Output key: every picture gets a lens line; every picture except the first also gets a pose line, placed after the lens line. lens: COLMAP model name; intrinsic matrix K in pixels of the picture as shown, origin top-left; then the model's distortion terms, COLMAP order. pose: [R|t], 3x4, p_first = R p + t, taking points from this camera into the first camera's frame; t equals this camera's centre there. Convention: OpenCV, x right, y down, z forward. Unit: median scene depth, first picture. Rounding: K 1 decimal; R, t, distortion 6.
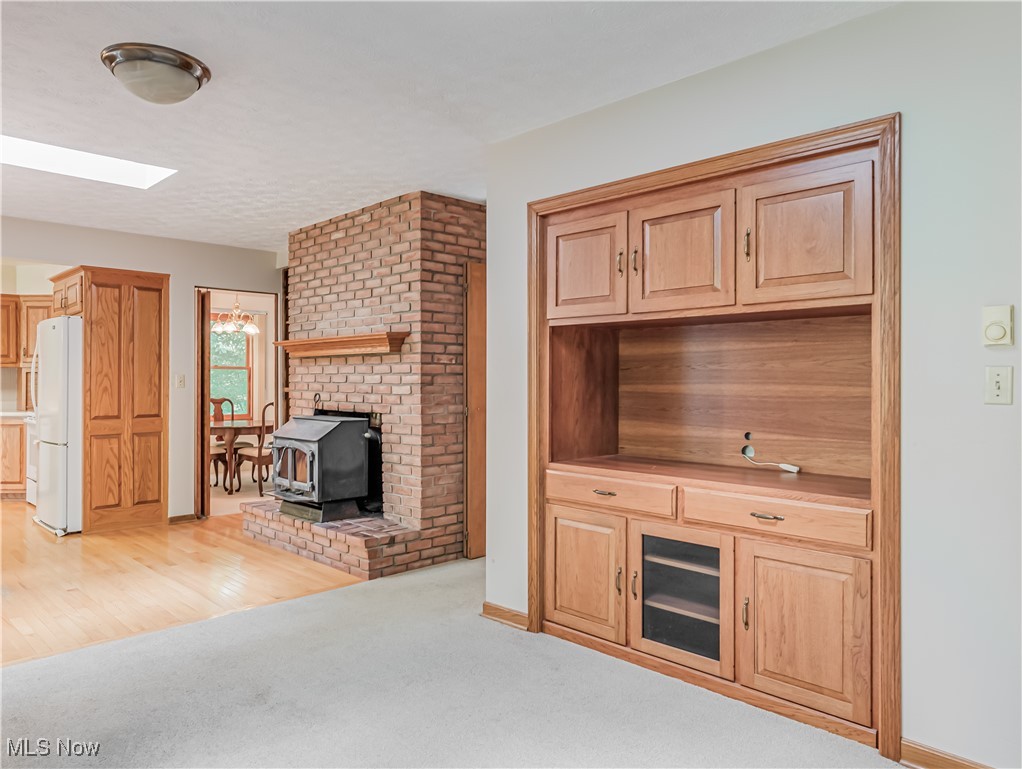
lens RADIAL K [[666.9, 0, 511.0], [0, 666.9, 384.5], [0, 0, 1]] dist [-0.002033, -0.001143]
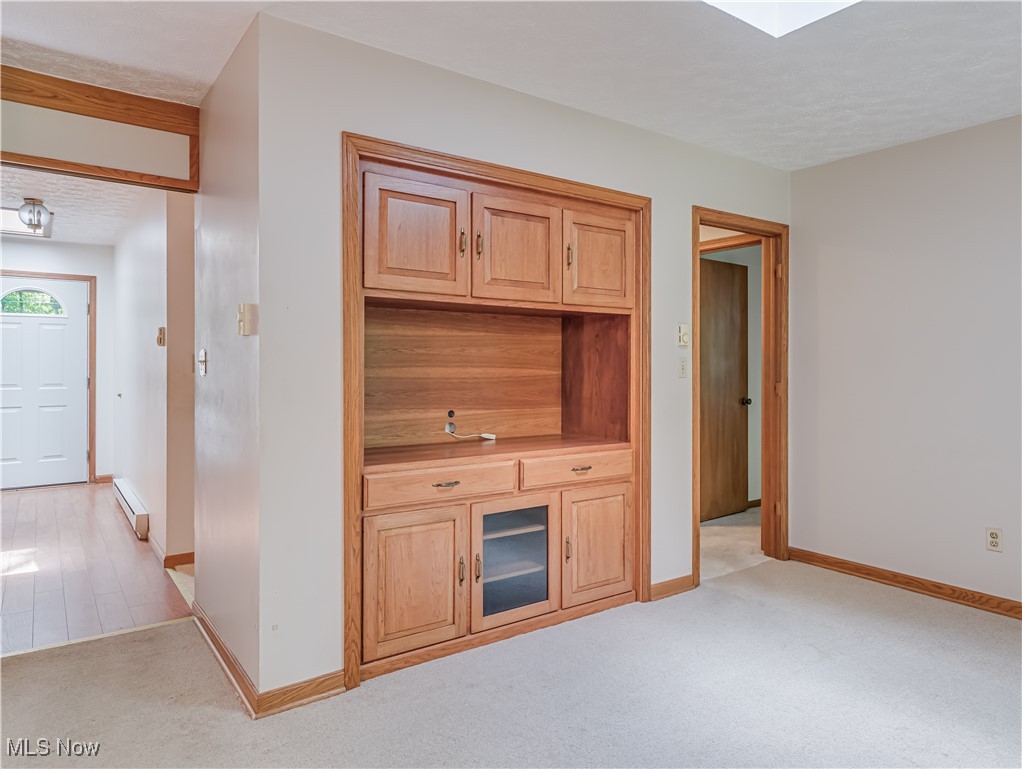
lens RADIAL K [[668.5, 0, 512.3], [0, 668.5, 369.2], [0, 0, 1]] dist [0.003269, -0.000125]
pose [[0.178949, -0.007978, 0.983826, -0.769401], [0.002601, 0.999967, 0.007636, -0.006118], [-0.983855, 0.001192, 0.178964, 0.746366]]
